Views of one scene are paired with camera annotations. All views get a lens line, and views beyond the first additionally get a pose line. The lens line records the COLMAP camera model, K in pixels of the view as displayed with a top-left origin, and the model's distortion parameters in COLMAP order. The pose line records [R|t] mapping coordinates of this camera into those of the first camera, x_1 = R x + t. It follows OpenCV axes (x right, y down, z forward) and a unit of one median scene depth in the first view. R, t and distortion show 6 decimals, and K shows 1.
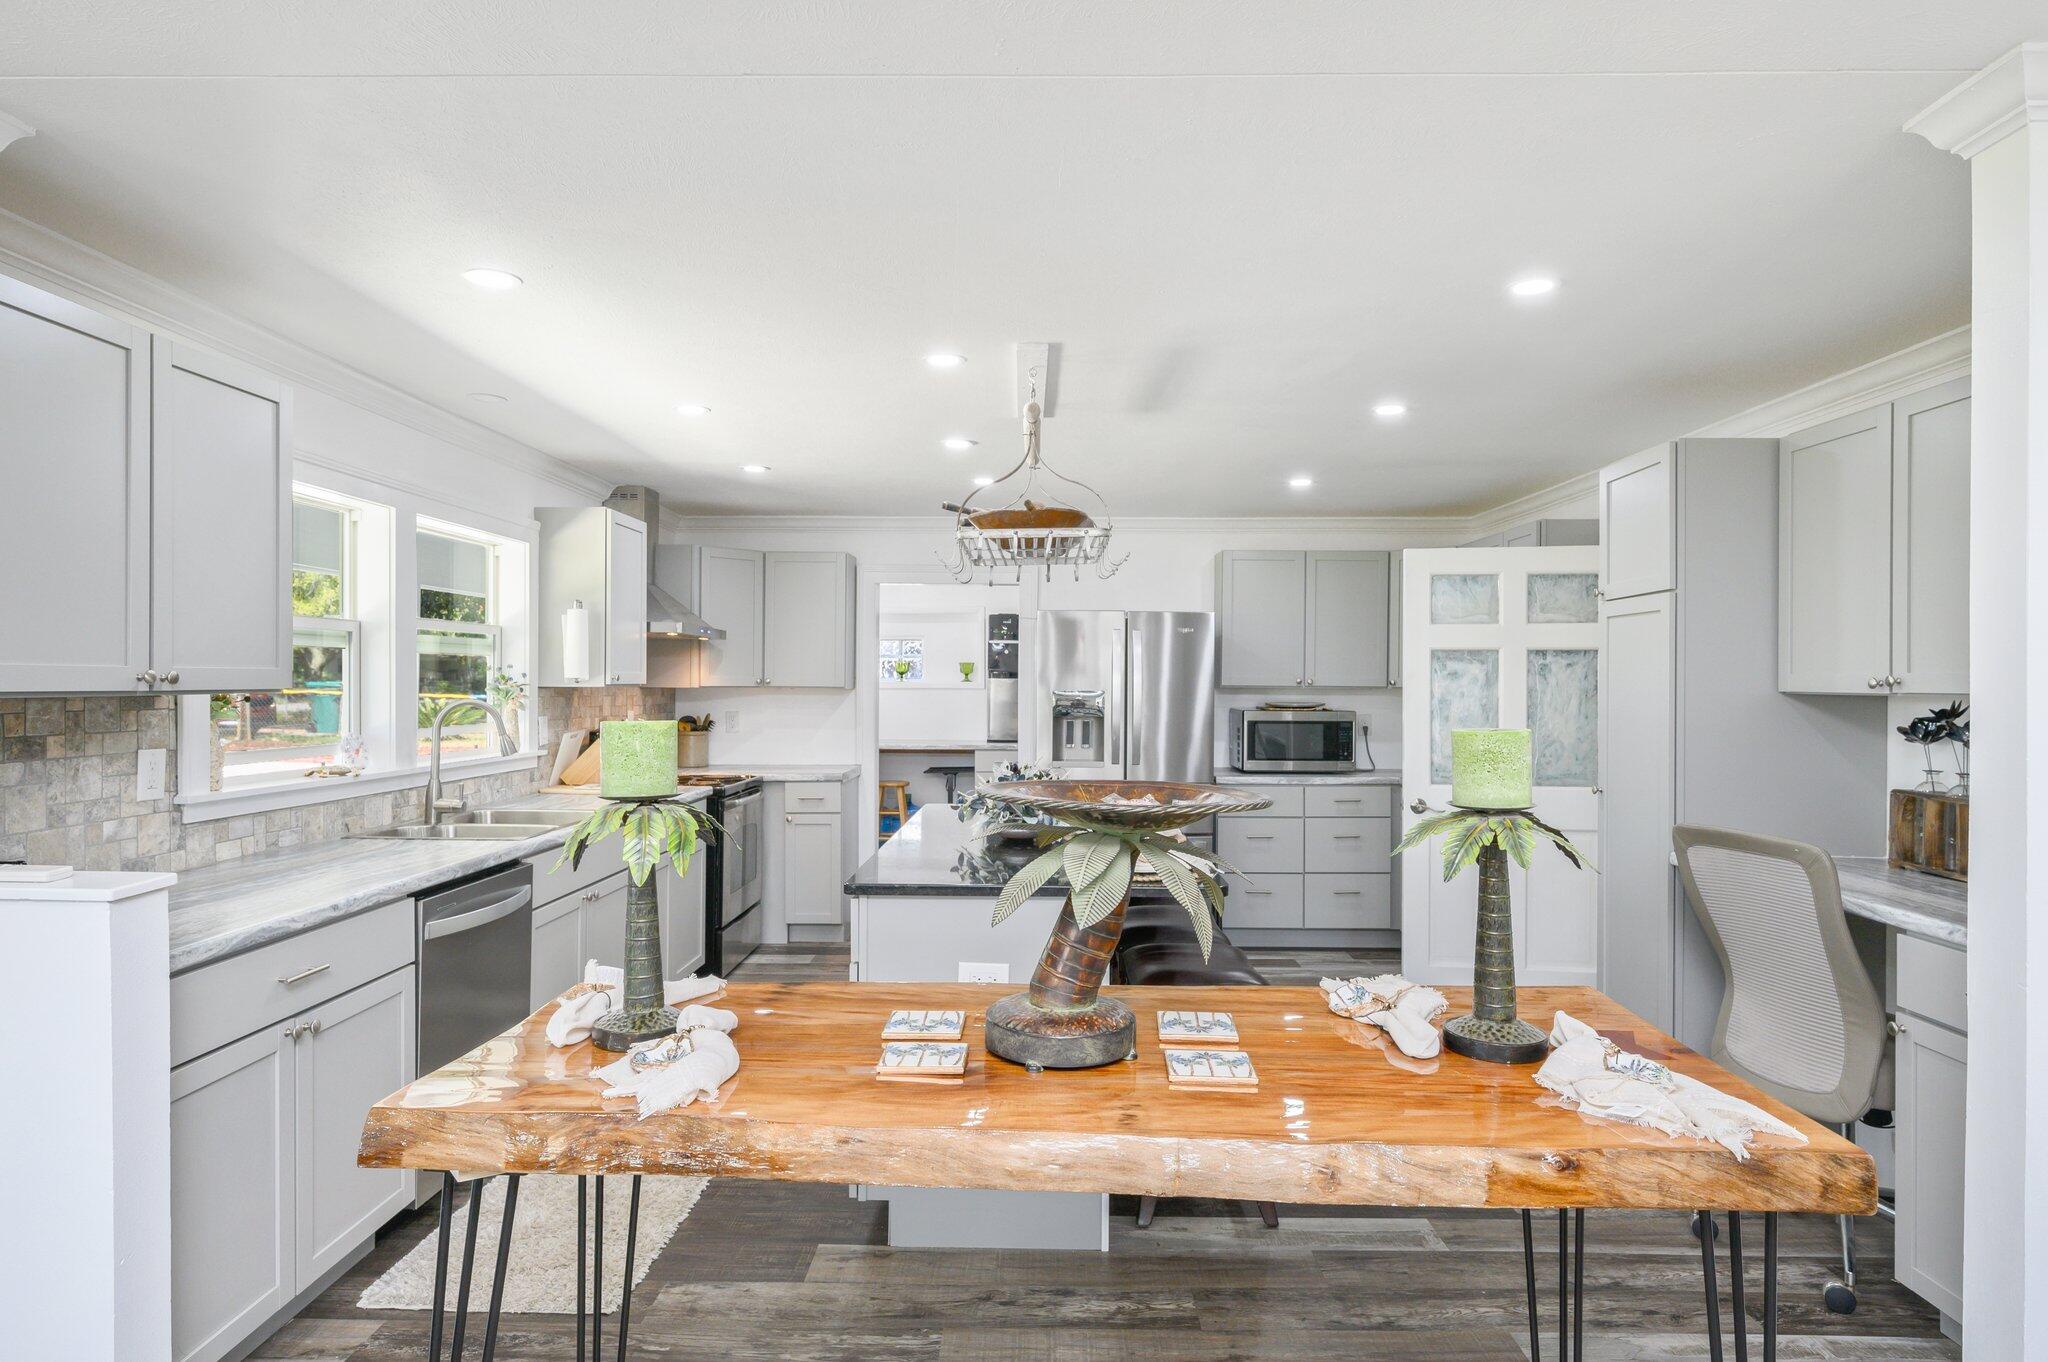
lens RADIAL K [[1159.1, 0, 1023.6], [0, 1159.1, 685.0], [0, 0, 1]] dist [-0.002369, -0.000735]
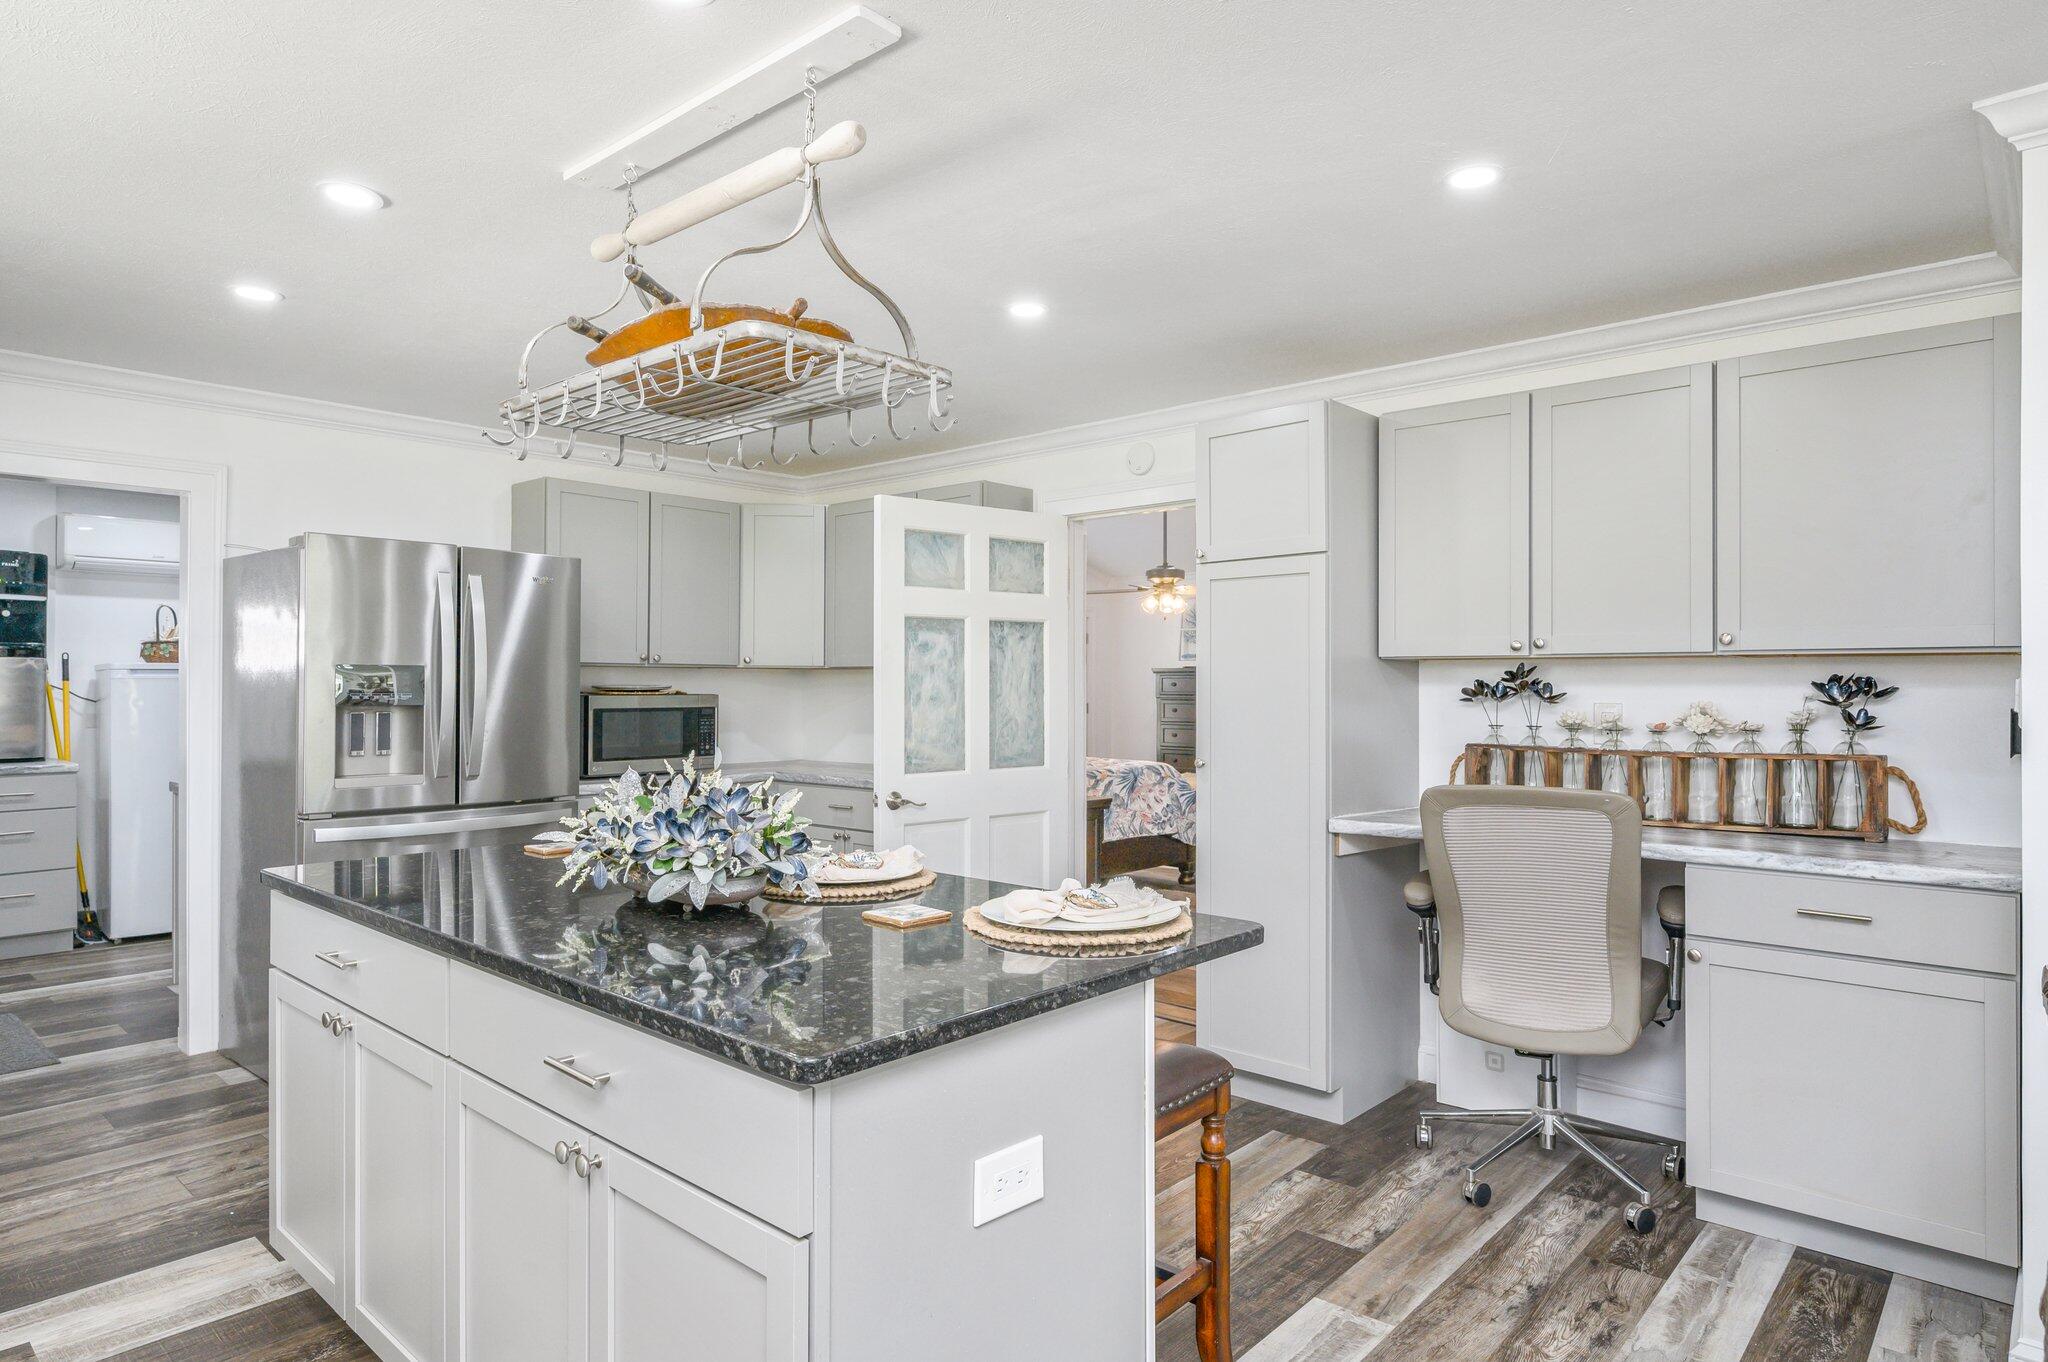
lens RADIAL K [[1167.0, 0, 1032.7], [0, 1167.0, 677.8], [0, 0, 1]] dist [-0.003957, -0.000407]
pose [[0.651331, -0.000585, 0.758793, -0.310009], [0.004635, 0.999984, -0.003207, 0.023275], [-0.758779, 0.005606, 0.651323, 0.478213]]
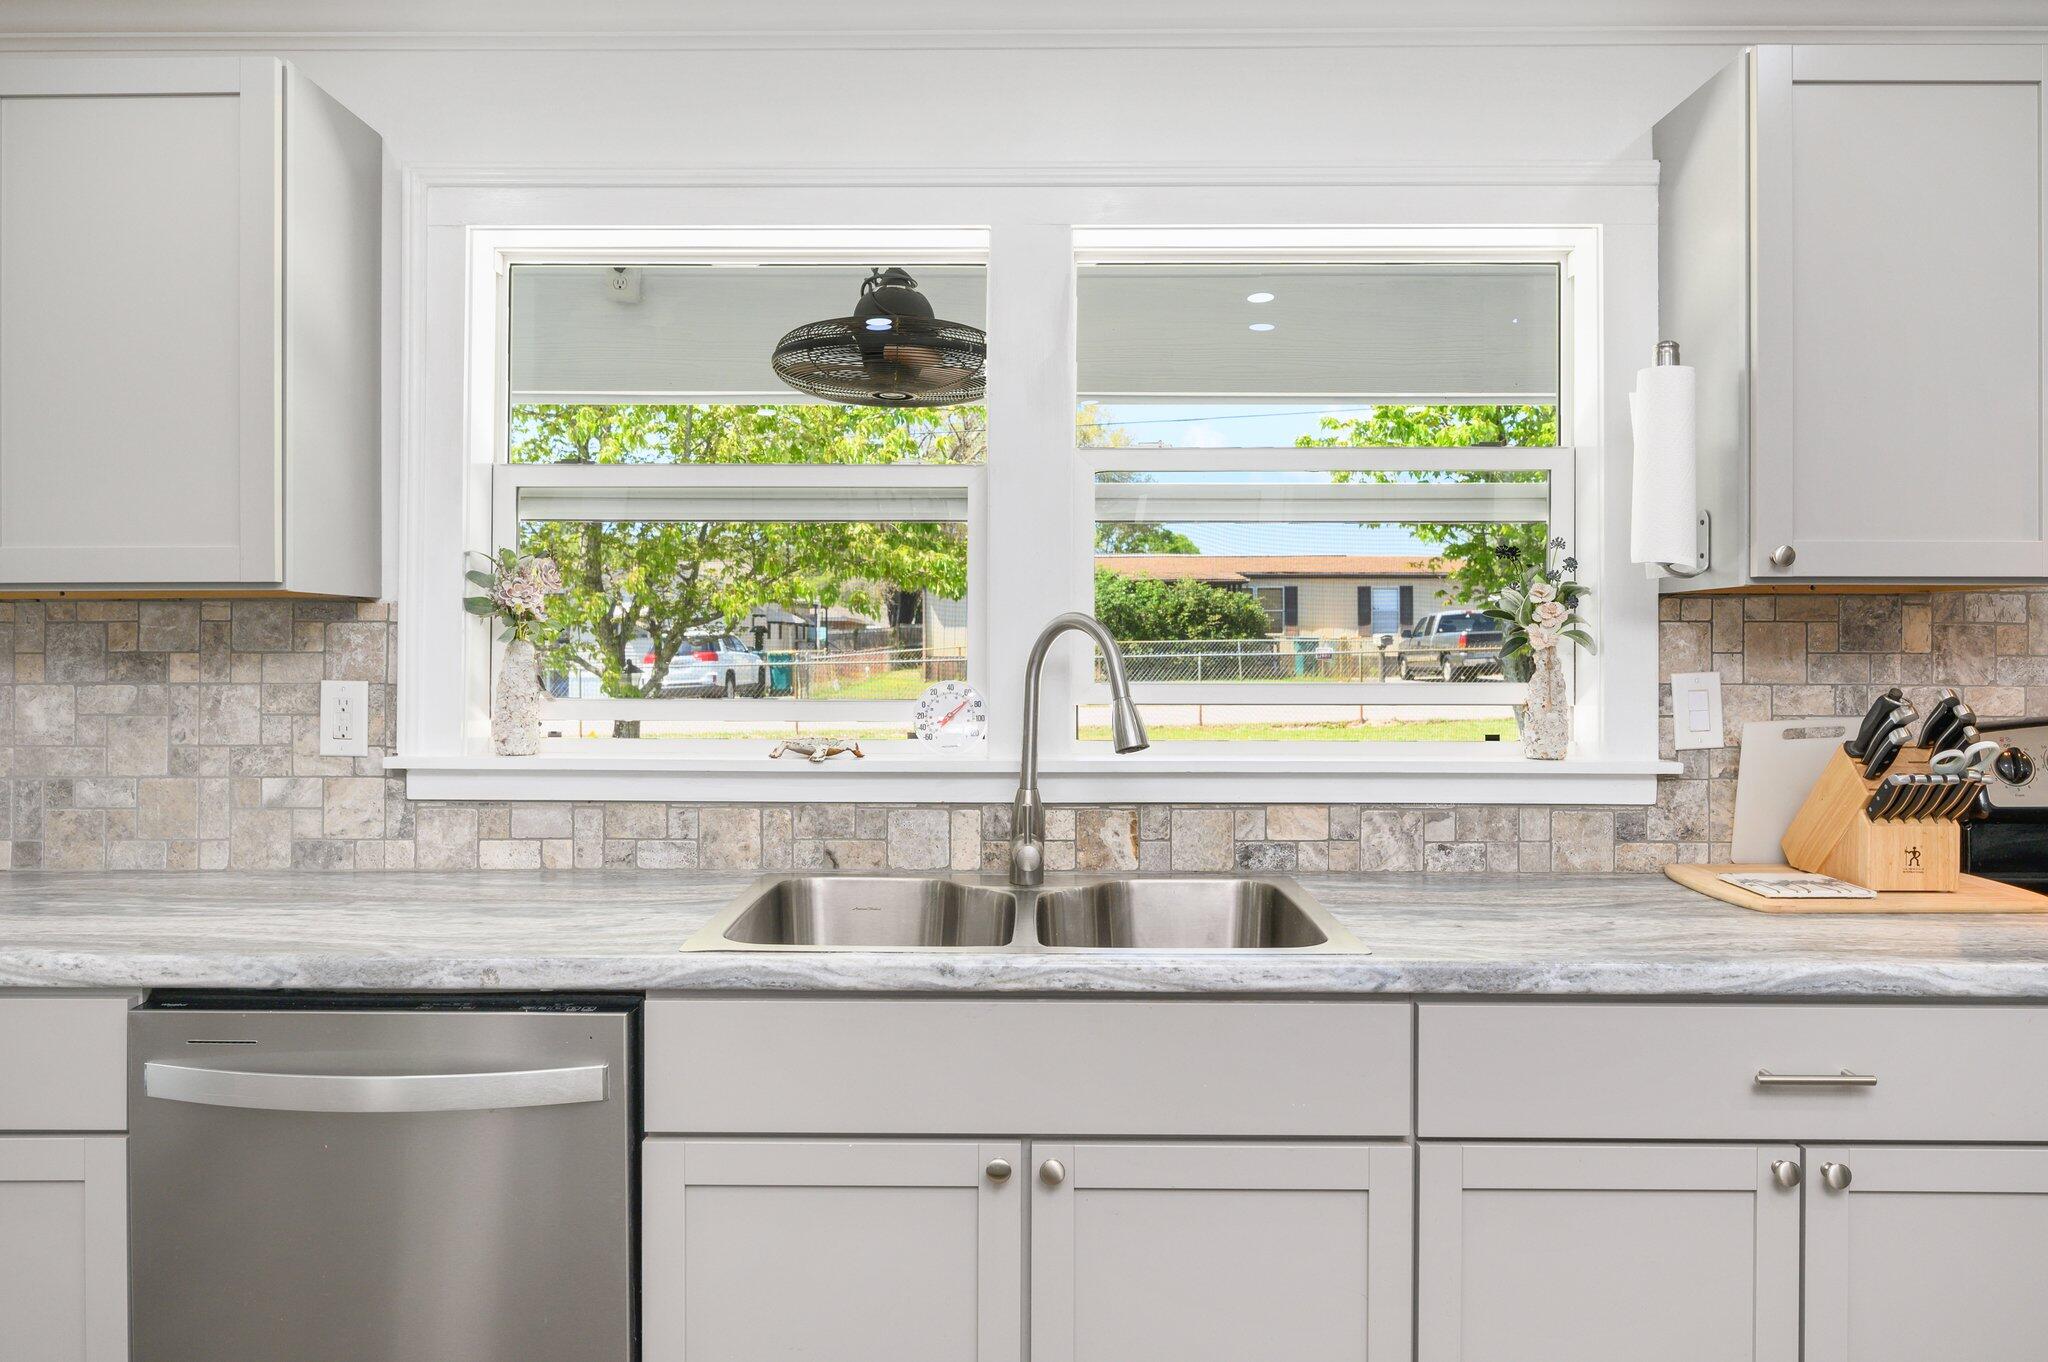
lens RADIAL K [[1390.2, 0, 1018.1], [0, 1390.2, 639.5], [0, 0, 1]] dist [0.000396, -0.001175]
pose [[0.010278, -0.009172, -0.999905, 0.043746], [-0.003298, 0.999952, -0.009206, 0.027213], [0.999942, 0.003392, 0.010247, 1.000323]]
